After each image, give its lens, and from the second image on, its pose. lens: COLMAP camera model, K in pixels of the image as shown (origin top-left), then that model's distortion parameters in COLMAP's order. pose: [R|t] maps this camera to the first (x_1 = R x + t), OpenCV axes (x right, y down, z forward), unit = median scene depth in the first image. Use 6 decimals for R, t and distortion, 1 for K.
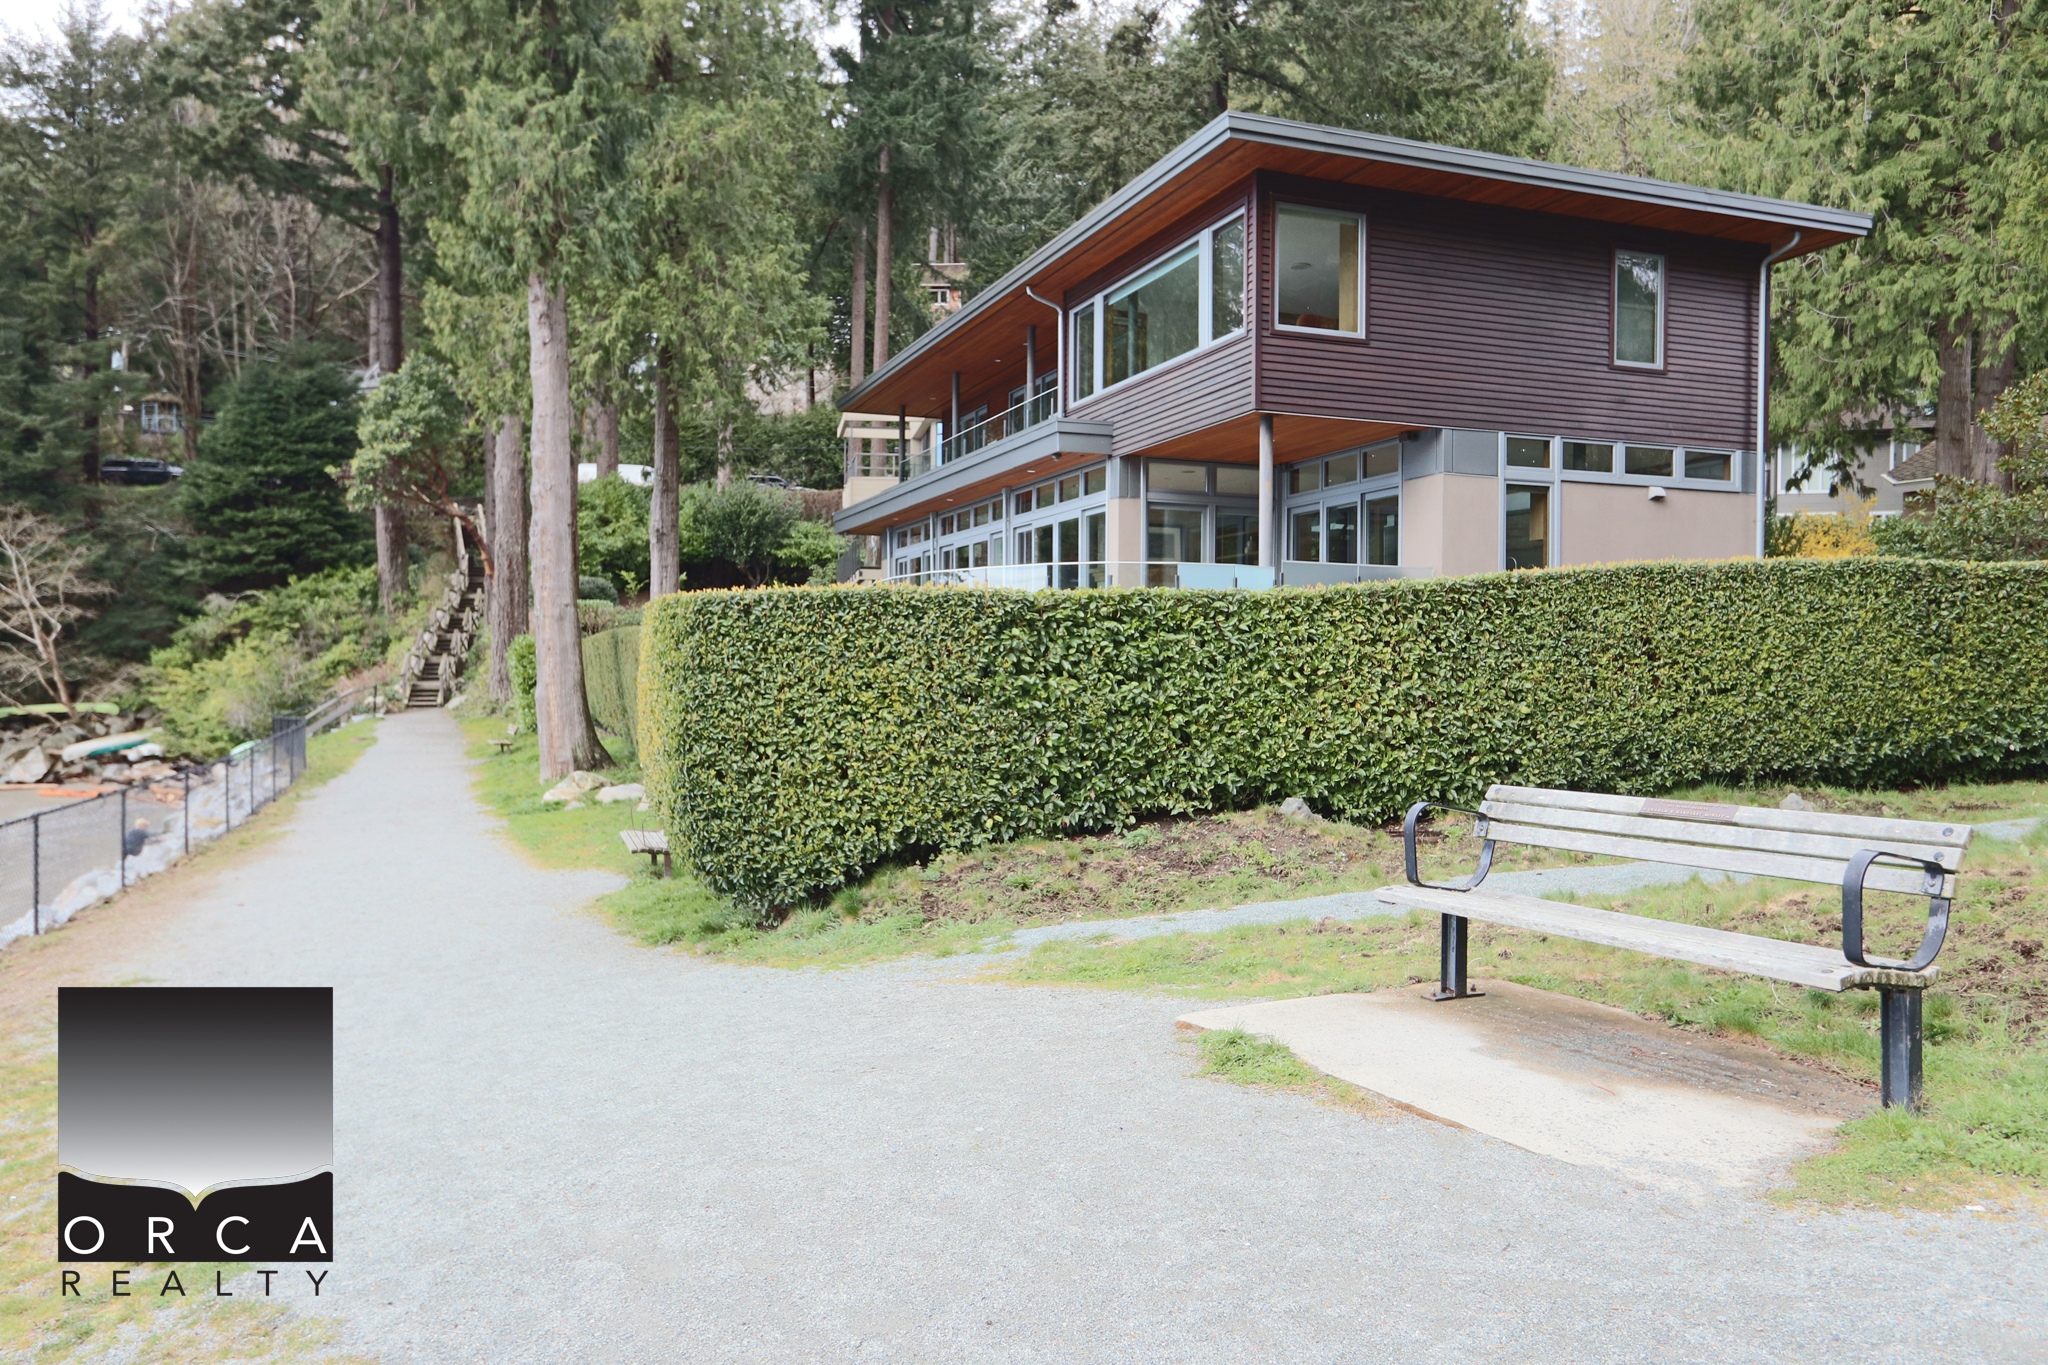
lens RADIAL K [[1415.8, 0, 987.9], [0, 1415.8, 682.5], [0, 0, 1]] dist [0.003886, 0.000824]
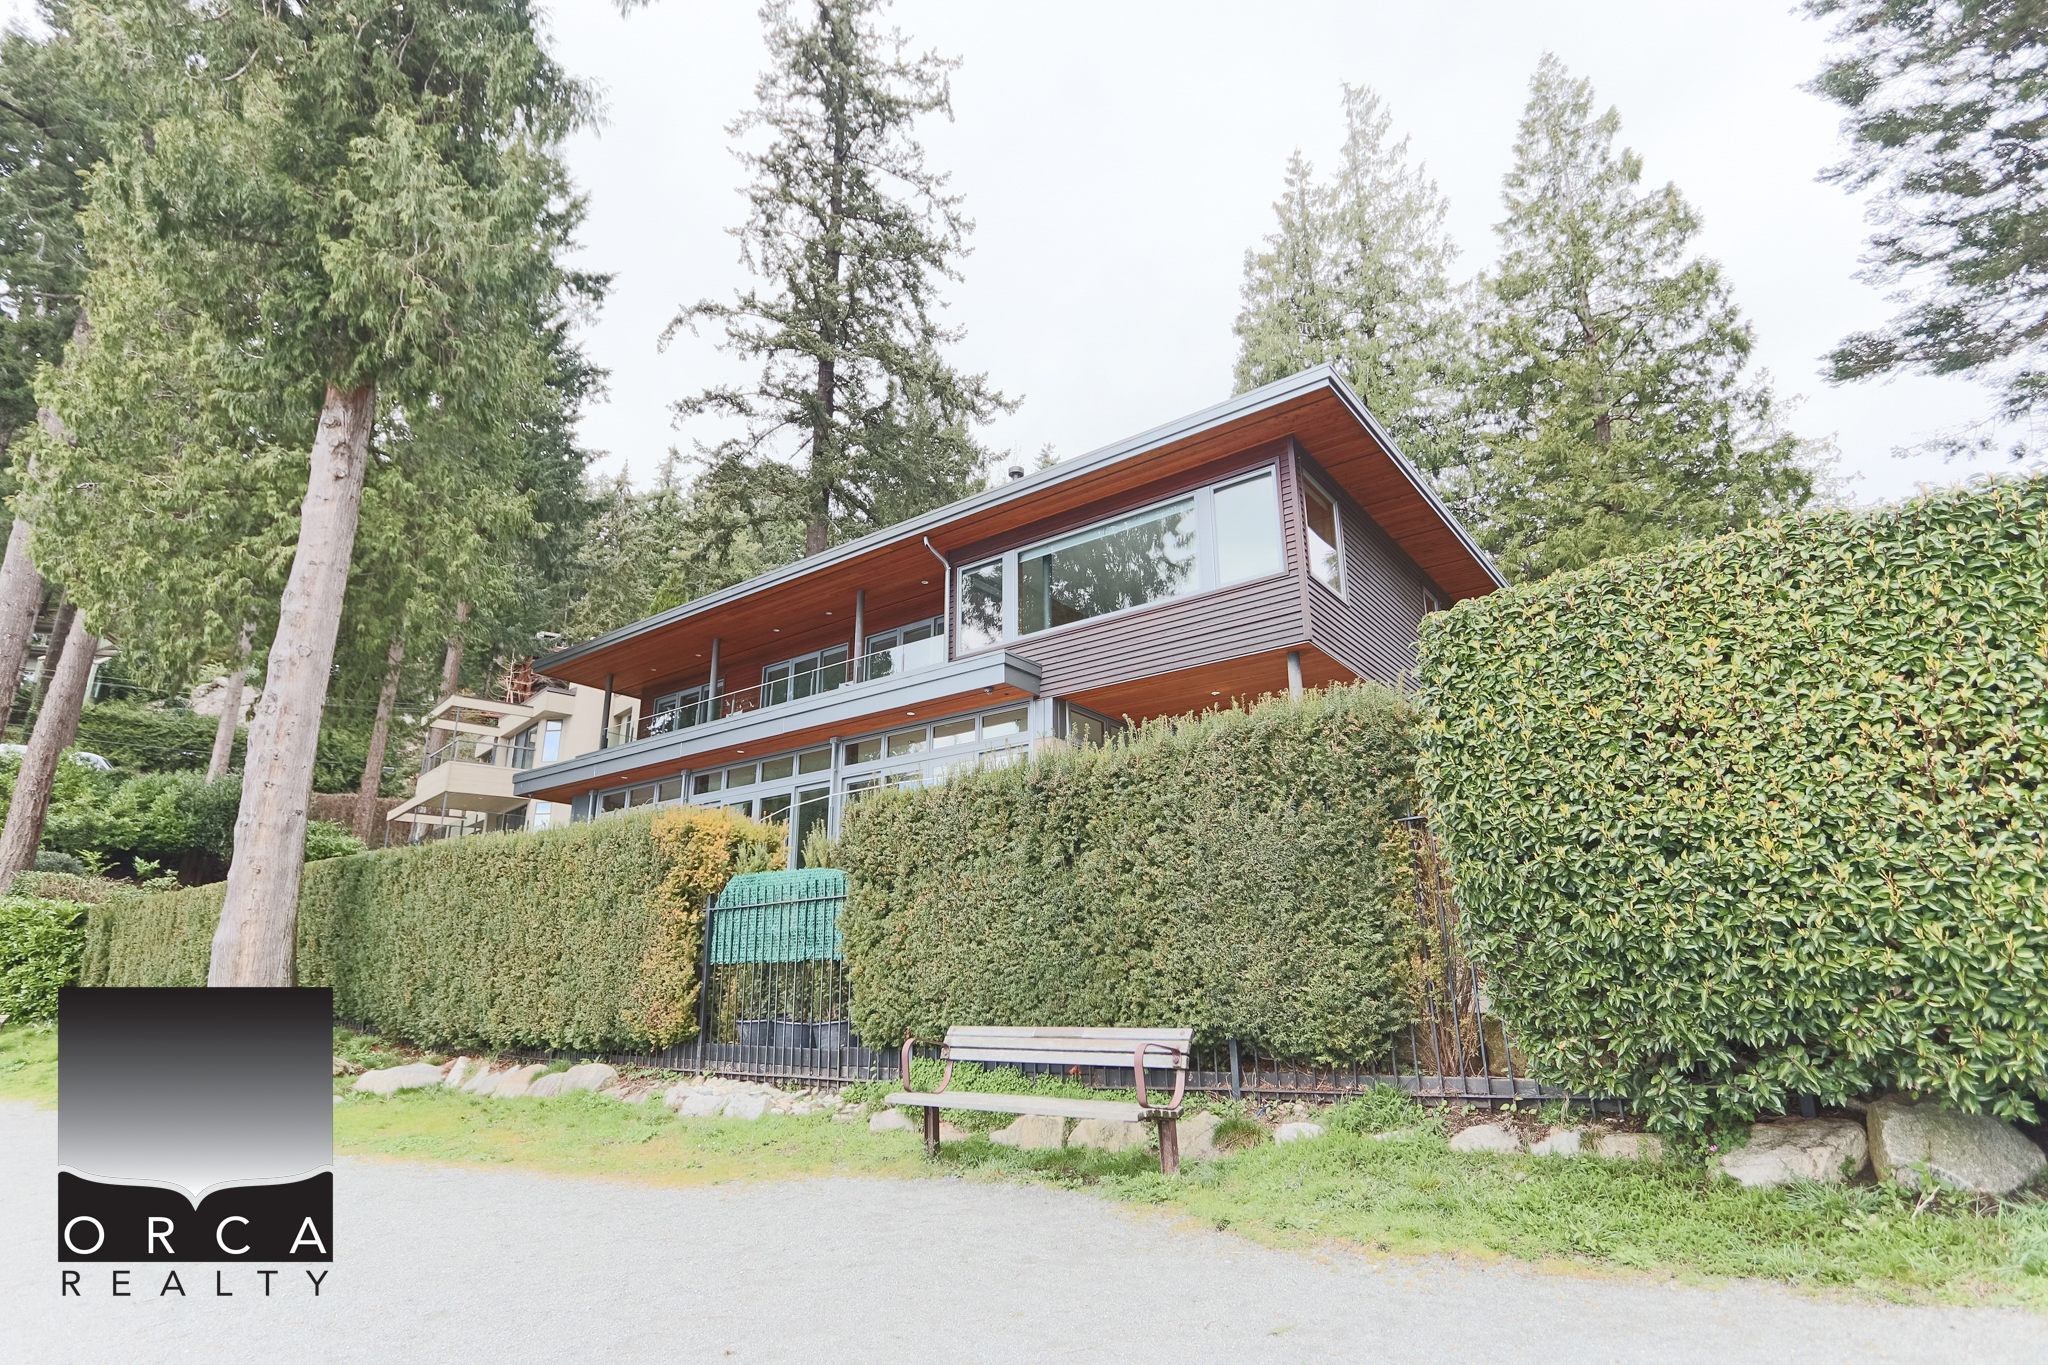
lens RADIAL K [[1034.0, 0, 1010.8], [0, 1034.0, 691.6], [0, 0, 1]] dist [0.008273, 0.000991]
pose [[0.848874, 0.144582, 0.508438, -0.291671], [0.009875, 0.957360, -0.288727, 0.047084], [-0.528503, 0.250114, 0.811250, 0.393701]]
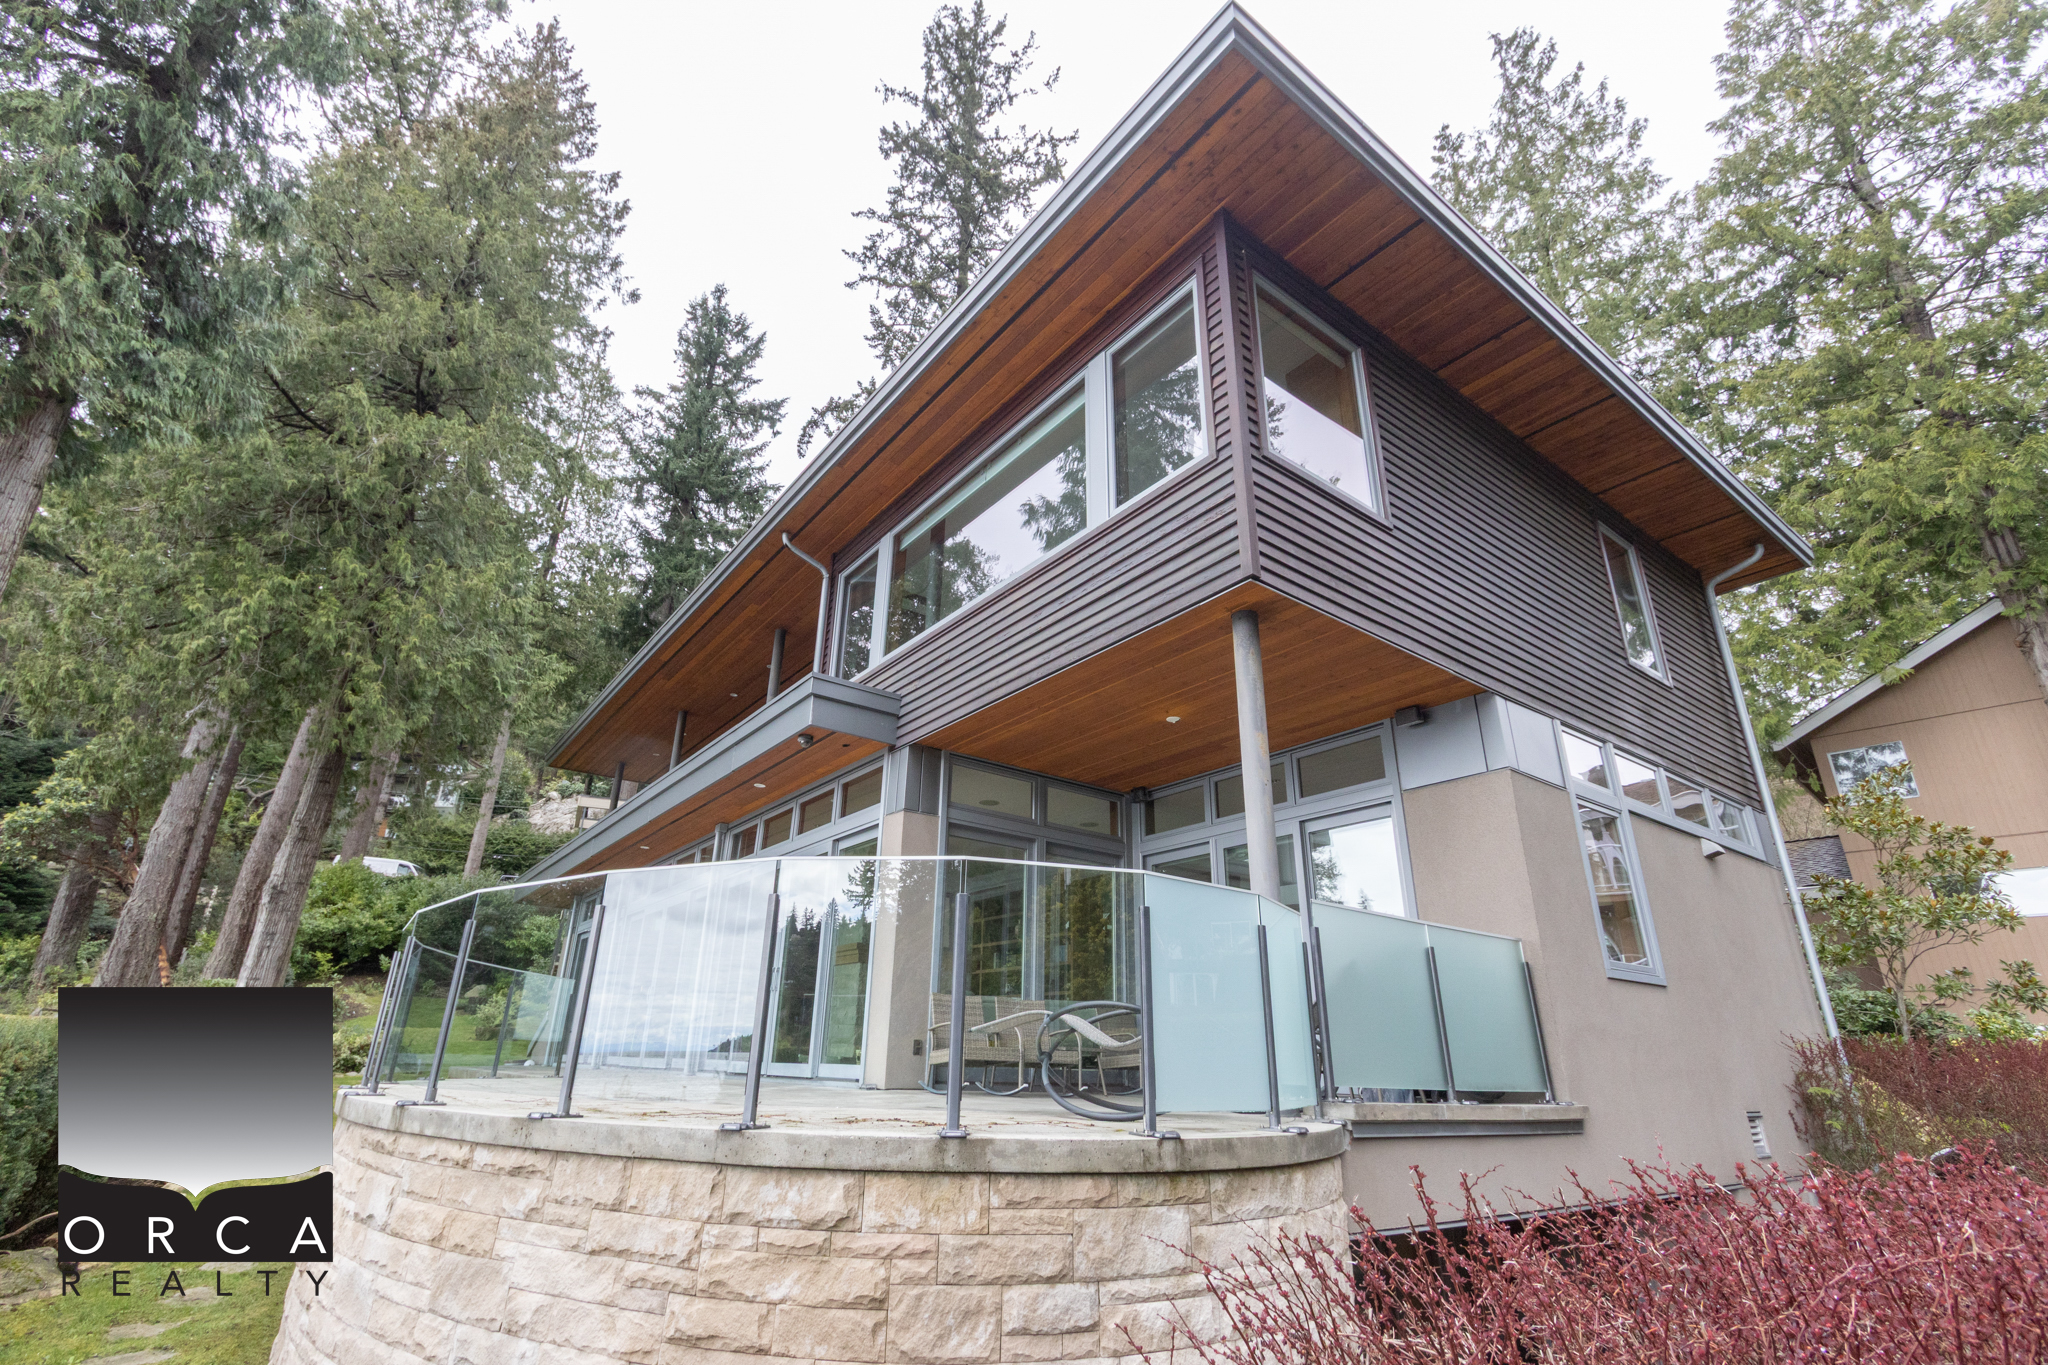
lens RADIAL K [[937.5, 0, 1002.3], [0, 937.5, 689.5], [0, 0, 1]] dist [0.009762, 0.000088]
pose [[0.960712, 0.118658, 0.250902, 0.024452], [-0.016429, 0.926730, -0.375368, -0.026713], [-0.277059, 0.356498, 0.892271, 0.580455]]
